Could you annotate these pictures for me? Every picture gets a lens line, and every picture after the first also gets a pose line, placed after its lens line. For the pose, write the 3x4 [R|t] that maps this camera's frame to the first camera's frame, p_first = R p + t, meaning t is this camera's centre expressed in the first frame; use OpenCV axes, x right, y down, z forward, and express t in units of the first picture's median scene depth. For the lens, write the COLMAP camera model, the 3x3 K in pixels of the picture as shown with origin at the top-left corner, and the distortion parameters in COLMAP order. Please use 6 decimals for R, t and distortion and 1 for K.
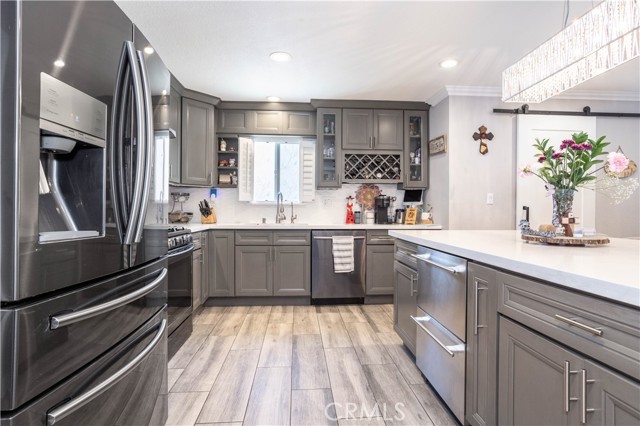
lens RADIAL K [[331.9, 0, 322.8], [0, 331.9, 209.2], [0, 0, 1]] dist [-0.032260, 0.018840]
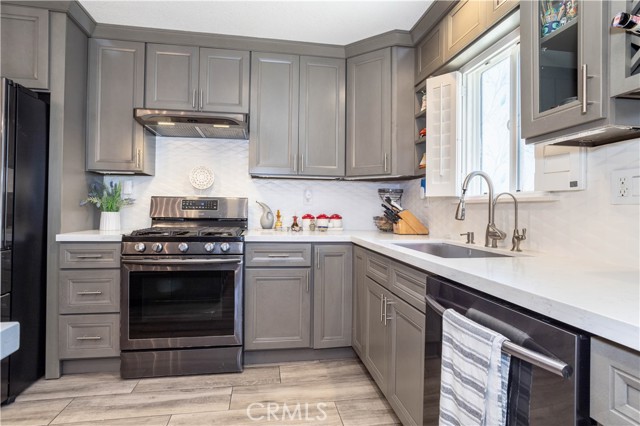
lens RADIAL K [[331.9, 0, 320.6], [0, 331.9, 210.9], [0, 0, 1]] dist [-0.032260, 0.018840]
pose [[0.086165, -0.002820, -0.996277, 0.297014], [-0.012431, 0.999915, -0.003905, 0.001944], [0.996203, 0.012721, 0.086123, 0.870505]]
